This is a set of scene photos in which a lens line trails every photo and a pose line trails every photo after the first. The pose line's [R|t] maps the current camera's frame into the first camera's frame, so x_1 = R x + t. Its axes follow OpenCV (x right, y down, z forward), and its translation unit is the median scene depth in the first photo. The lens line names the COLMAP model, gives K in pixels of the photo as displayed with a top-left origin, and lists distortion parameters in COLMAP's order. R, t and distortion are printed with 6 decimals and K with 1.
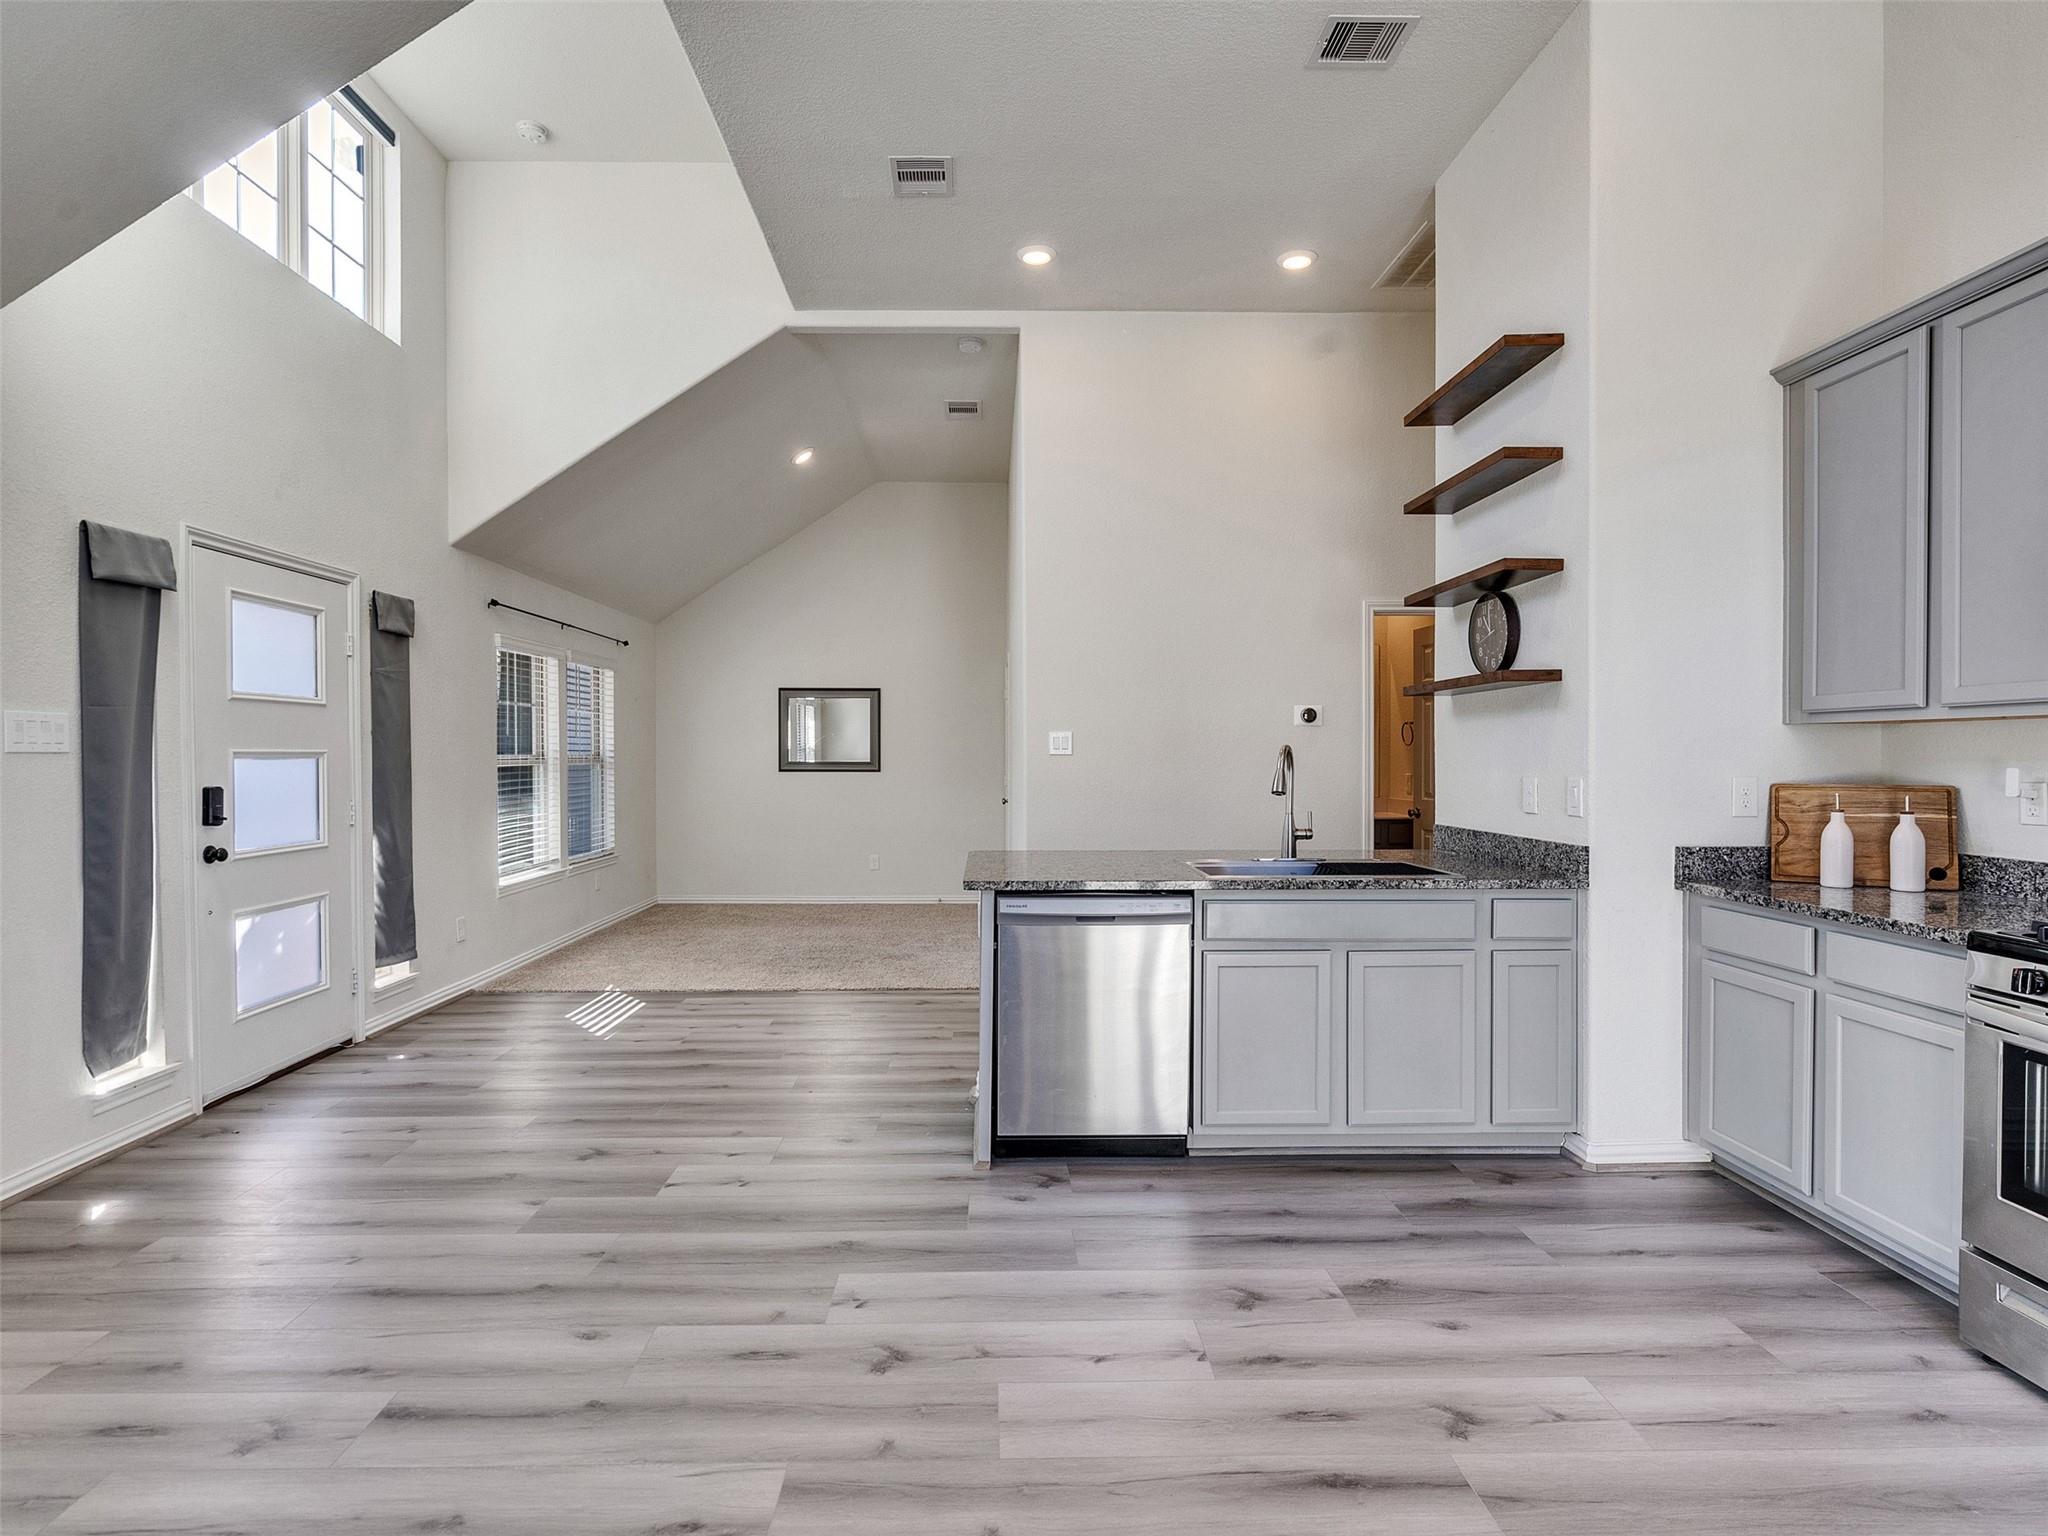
lens RADIAL K [[1045.3, 0, 1003.9], [0, 1045.3, 765.6], [0, 0, 1]] dist [-0.006274, 0.003207]
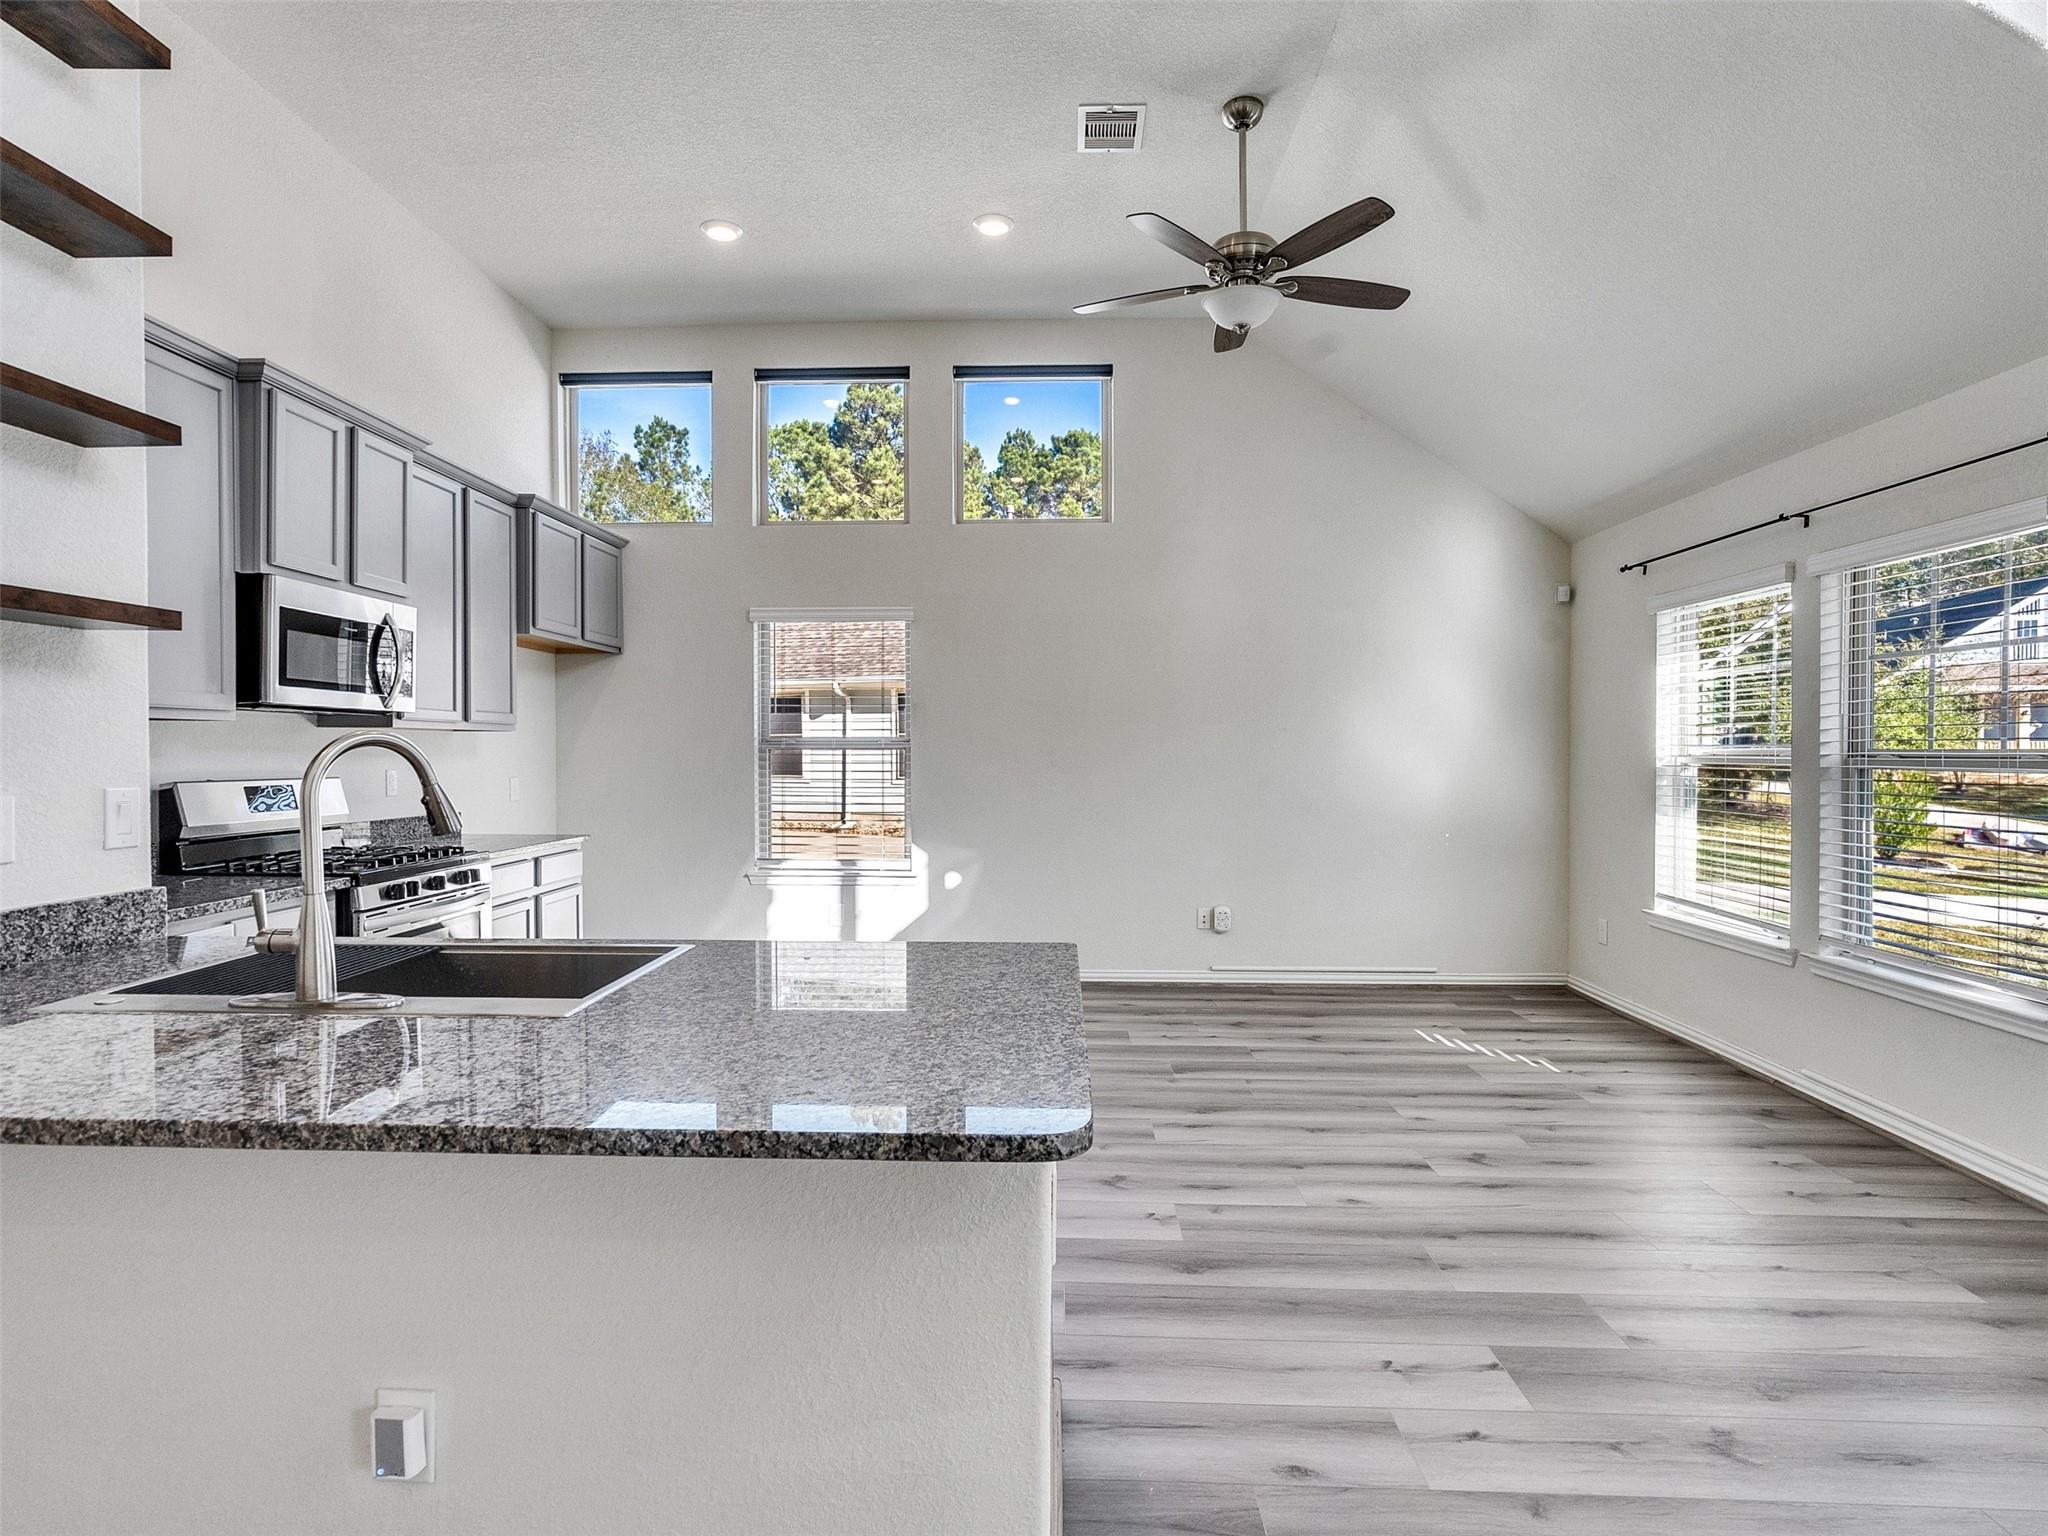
lens RADIAL K [[1045.3, 0, 1005.1], [0, 1045.3, 763.7], [0, 0, 1]] dist [-0.006274, 0.003207]
pose [[-0.997870, 0.000692, 0.065224, -0.031733], [0.002356, 0.999674, 0.025434, -0.016094], [-0.065185, 0.025534, -0.997546, 1.380851]]
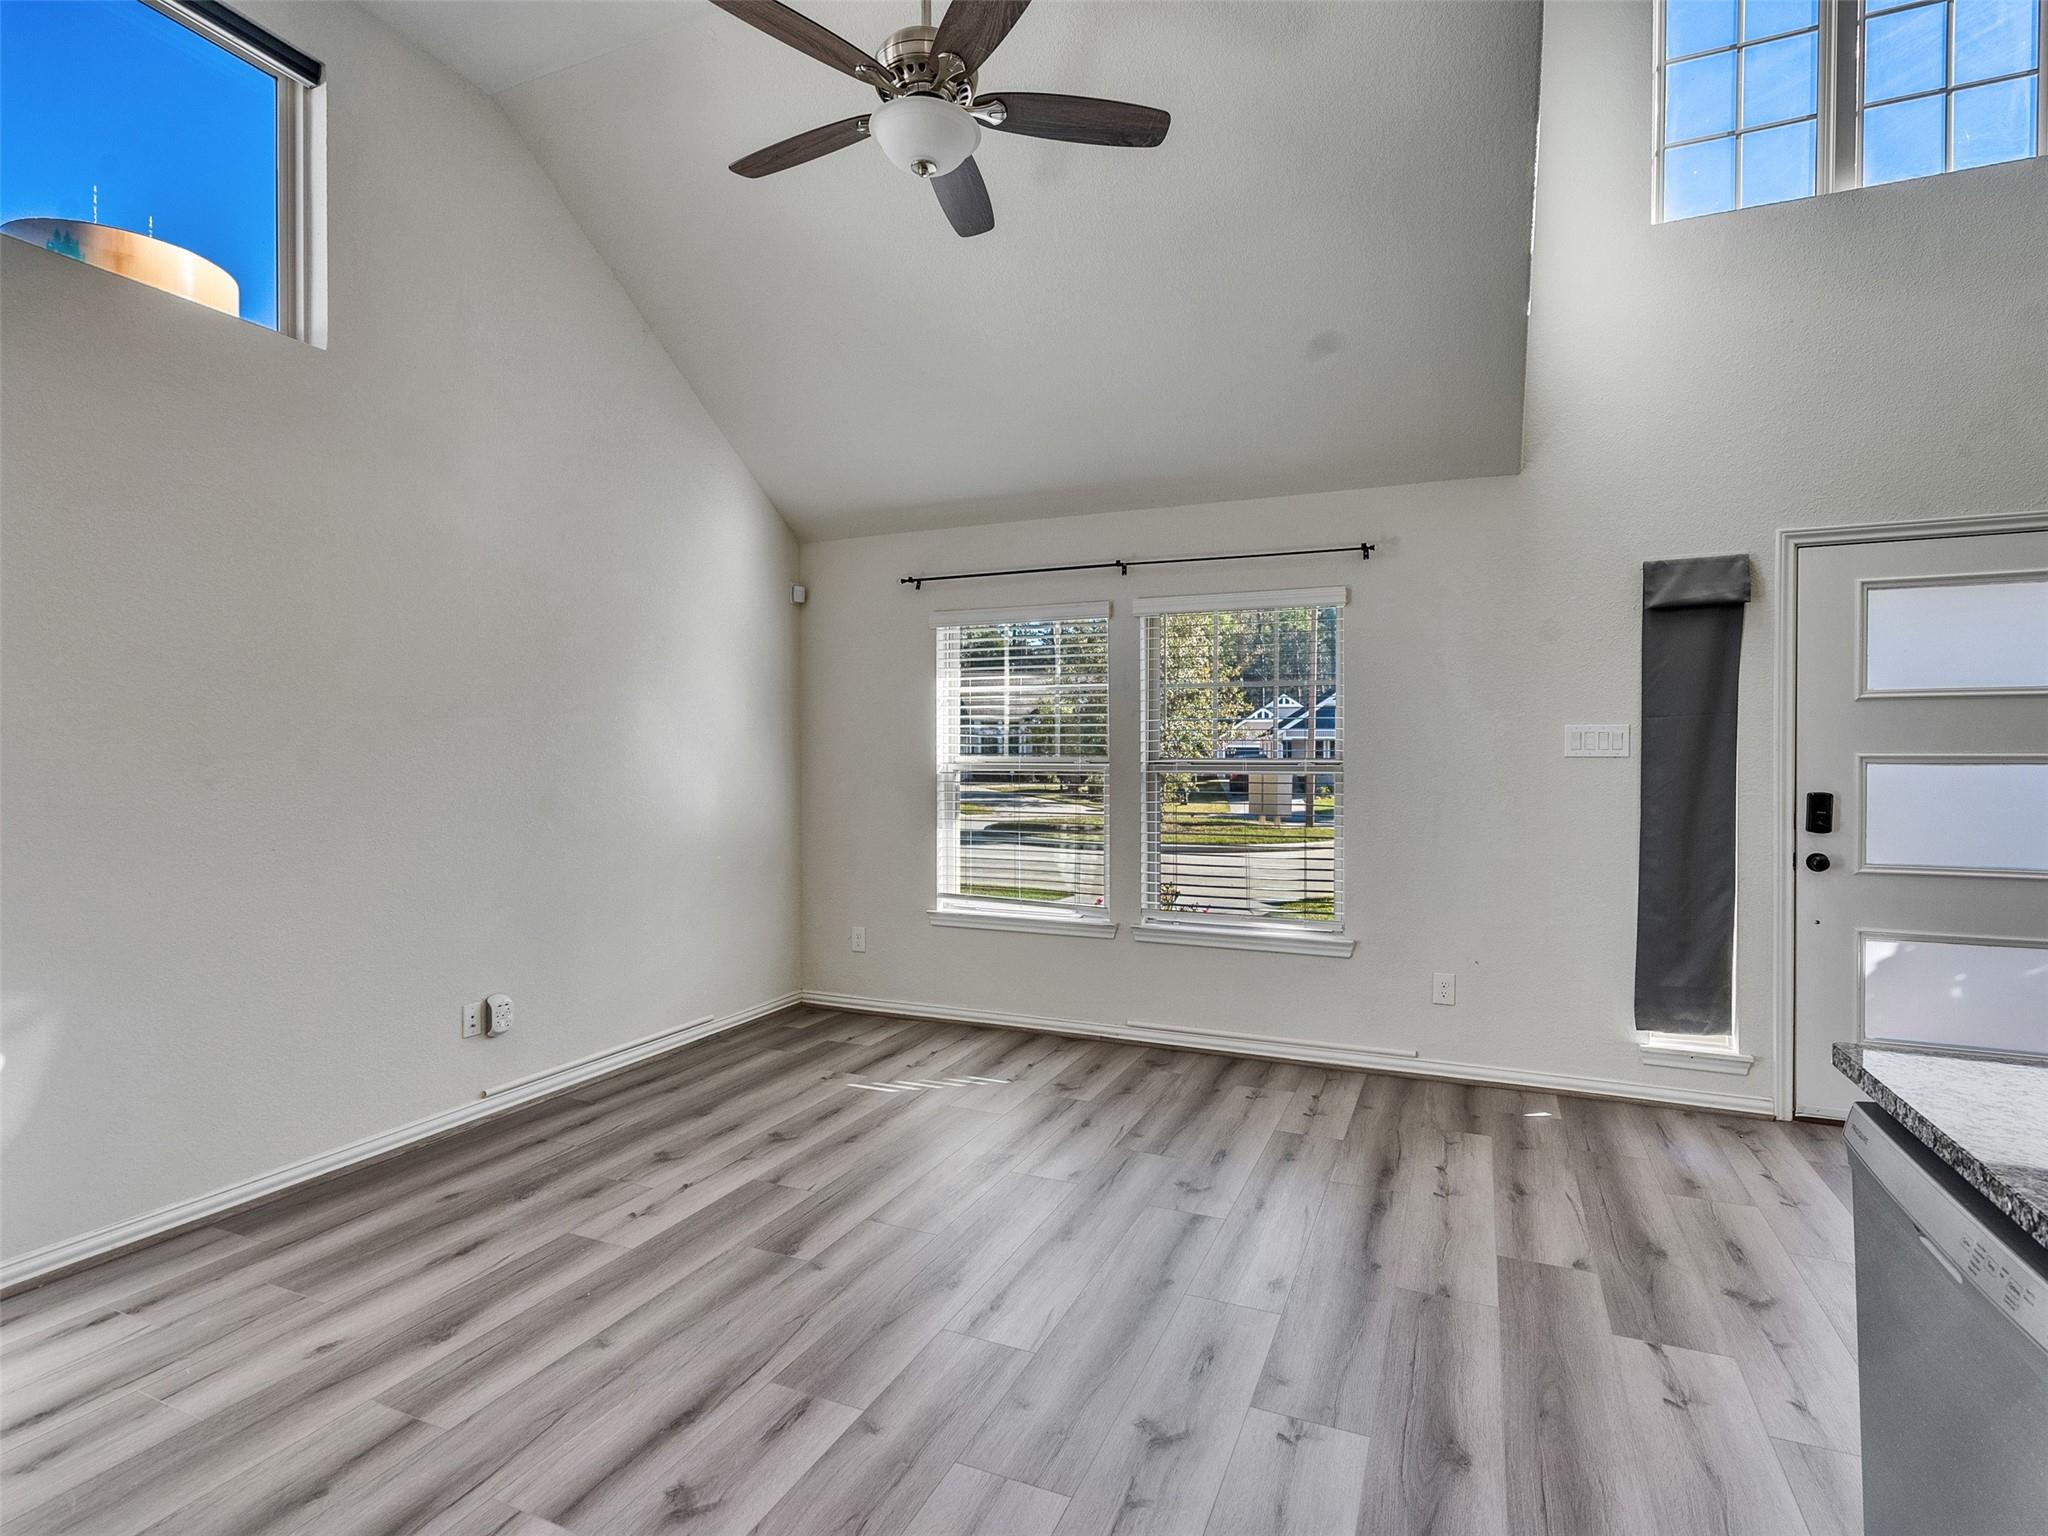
lens RADIAL K [[1045.3, 0, 1005.1], [0, 1045.3, 768.4], [0, 0, 1]] dist [-0.006274, 0.003207]
pose [[-0.429131, 0.009522, -0.903192, 0.432170], [-0.012490, 0.999786, 0.016475, -0.008508], [0.903156, 0.018351, -0.428920, 0.723817]]
